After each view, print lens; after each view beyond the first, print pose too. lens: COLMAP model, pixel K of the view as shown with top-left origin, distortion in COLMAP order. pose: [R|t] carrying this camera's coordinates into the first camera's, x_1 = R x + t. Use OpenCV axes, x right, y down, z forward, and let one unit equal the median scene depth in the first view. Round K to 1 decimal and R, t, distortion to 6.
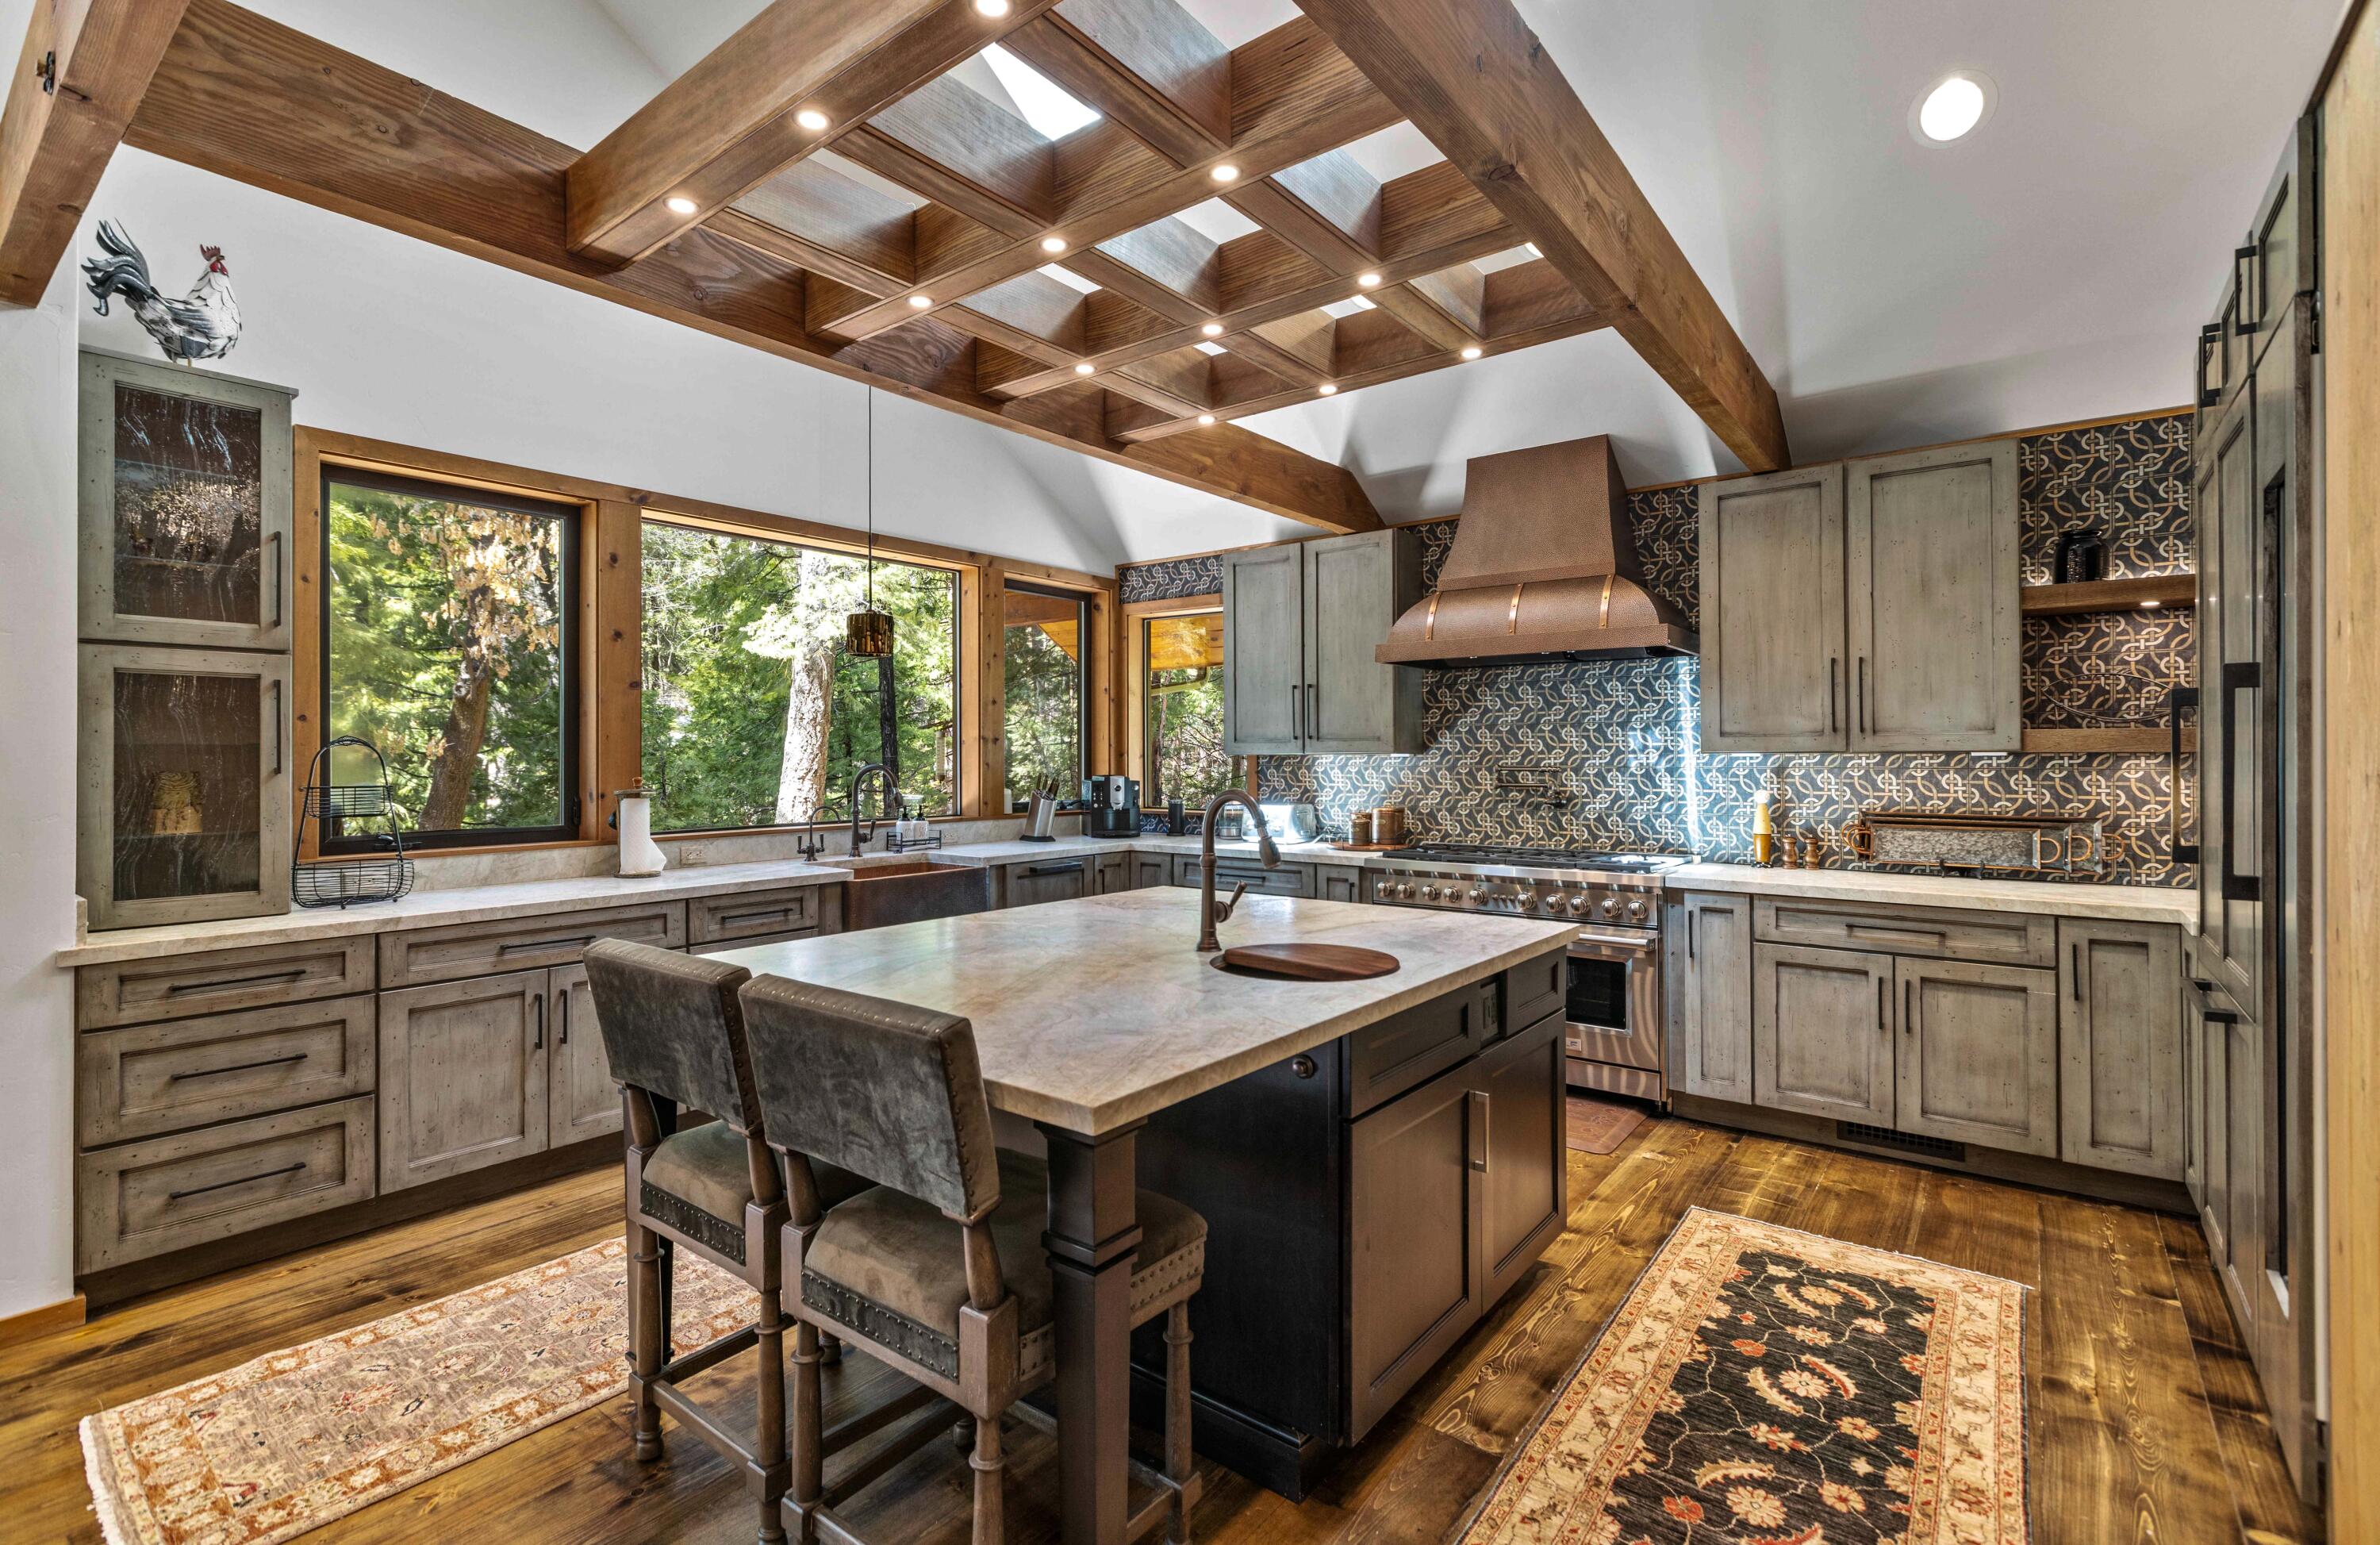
lens RADIAL K [[1107.5, 0, 1140.8], [0, 1107.5, 745.2], [0, 0, 1]] dist [0.002528, -0.002824]
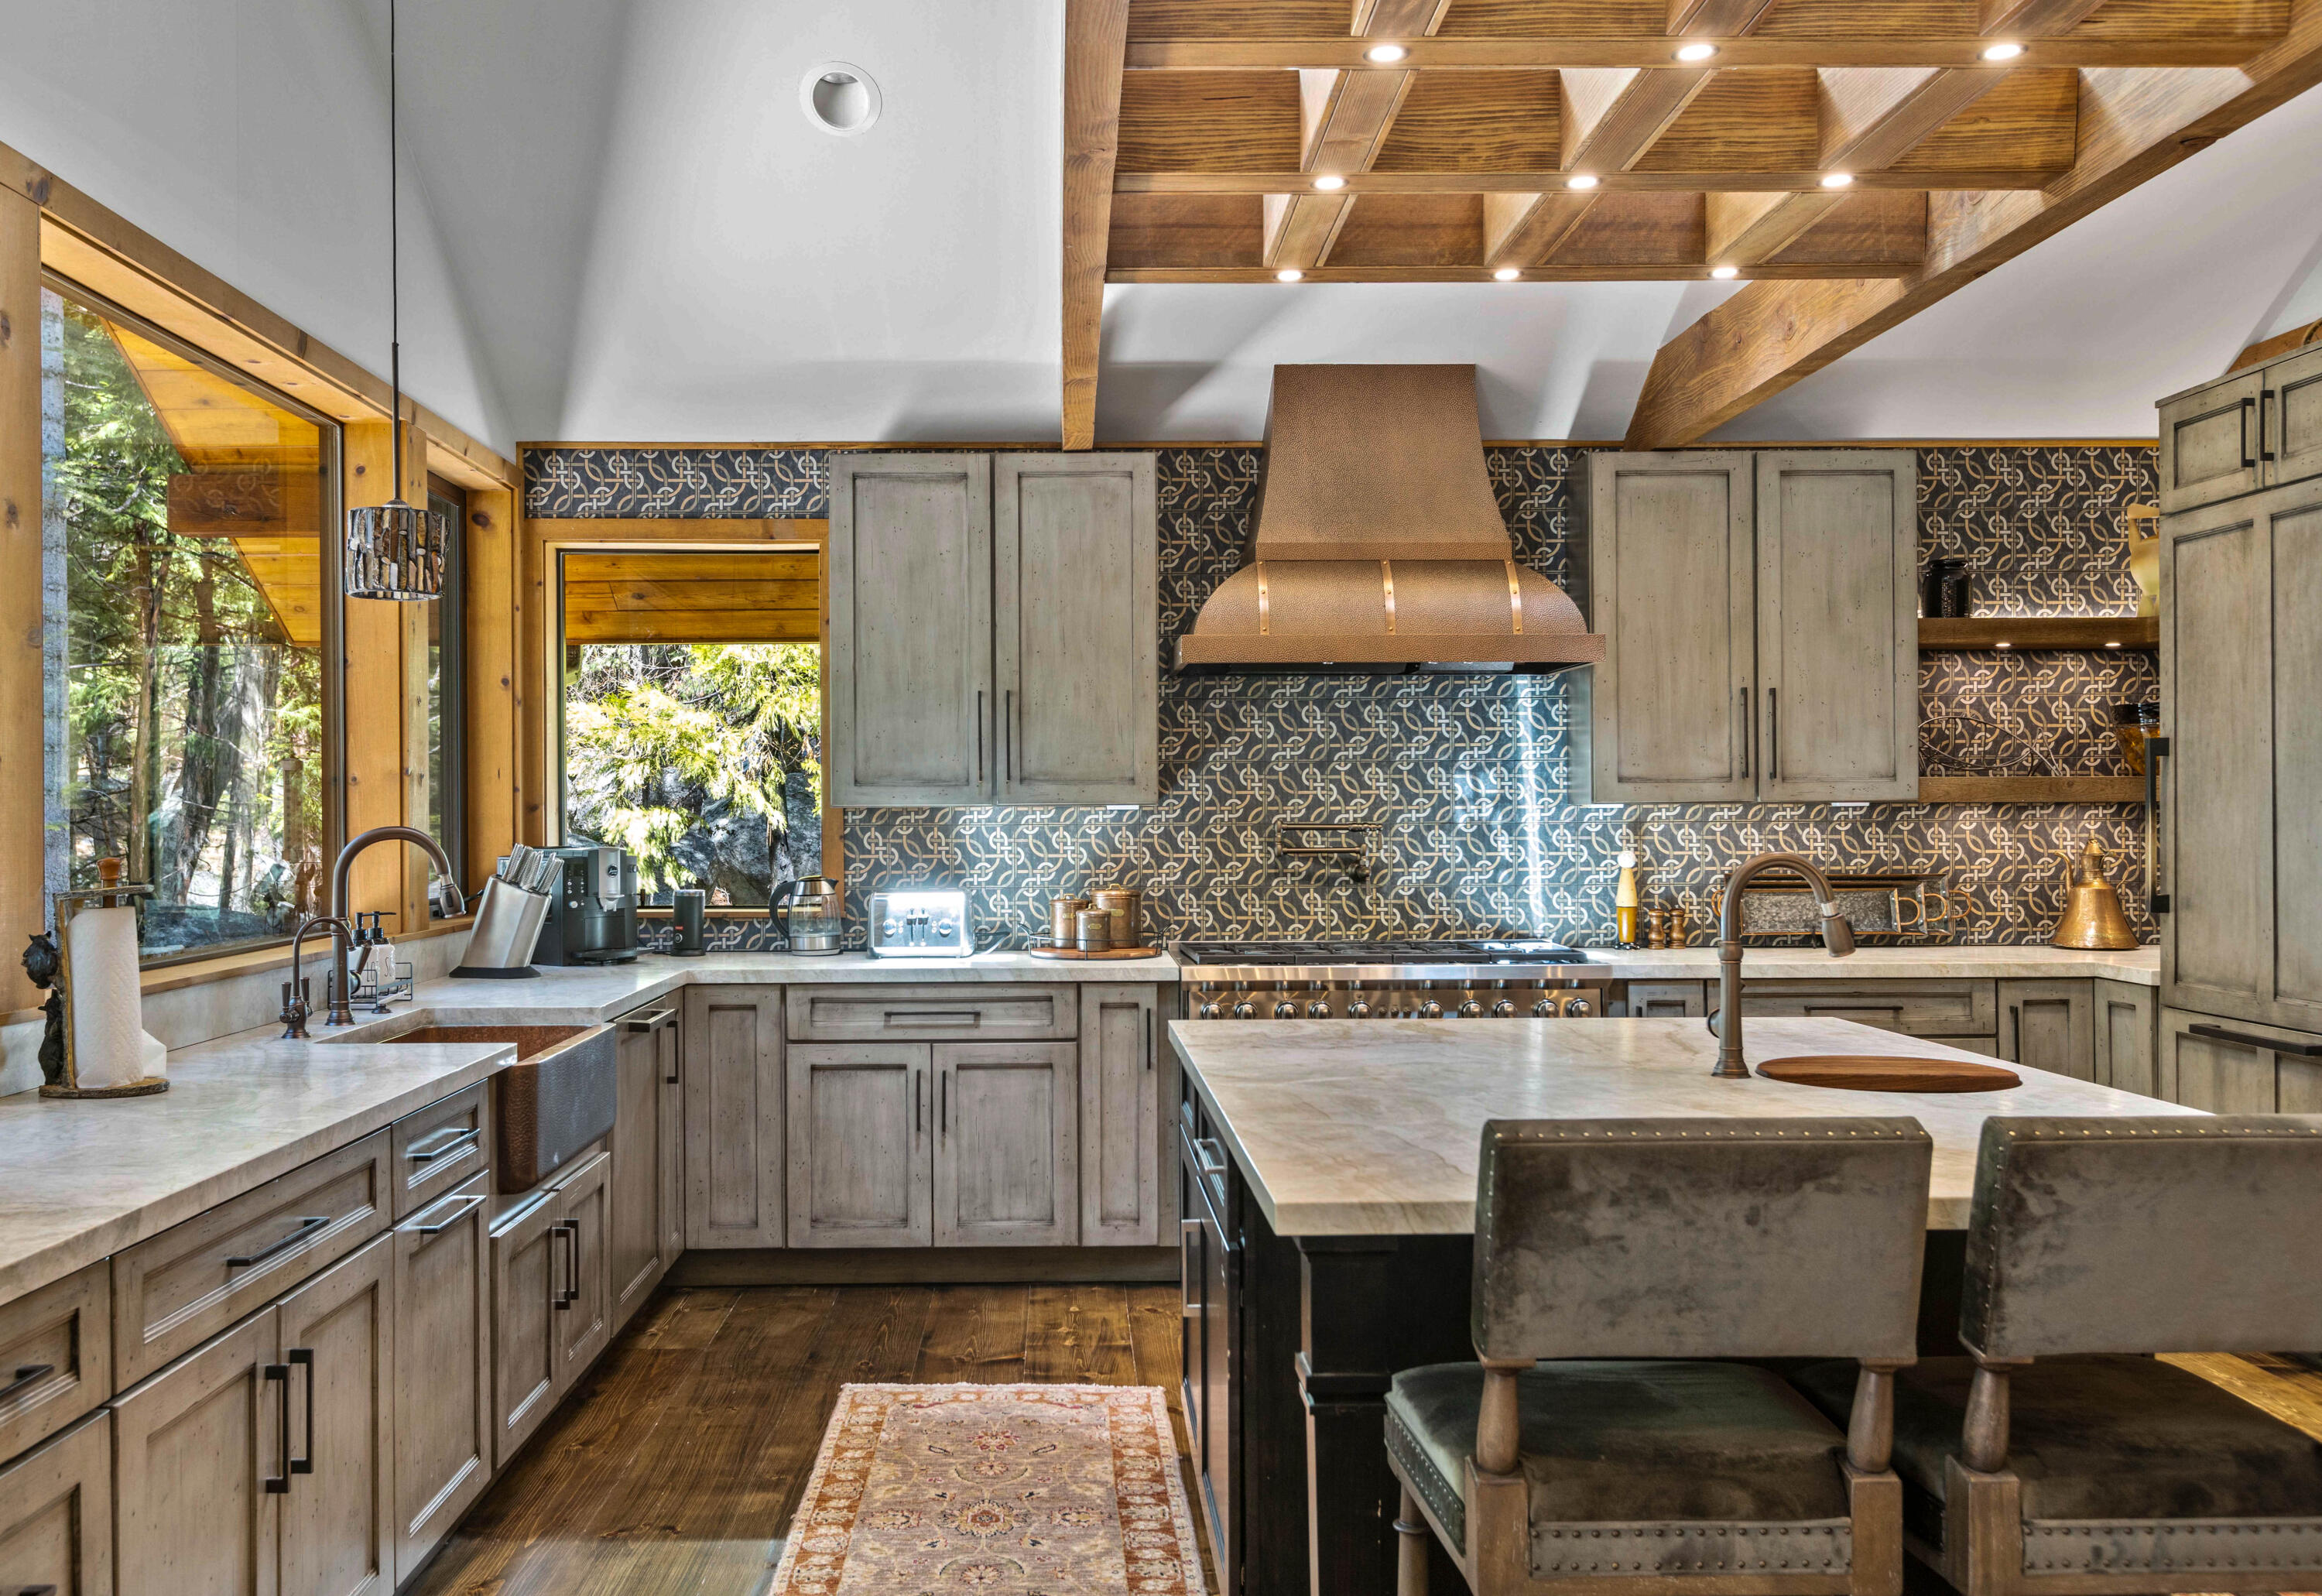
lens RADIAL K [[1976.7, 0, 1129.9], [0, 1976.7, 815.9], [0, 0, 1]] dist [0.002972, 0.004696]
pose [[0.757047, -0.002878, 0.653354, -0.652109], [-0.003953, 0.999952, 0.008985, 0.004899], [-0.653349, -0.009385, 0.756999, 0.179049]]
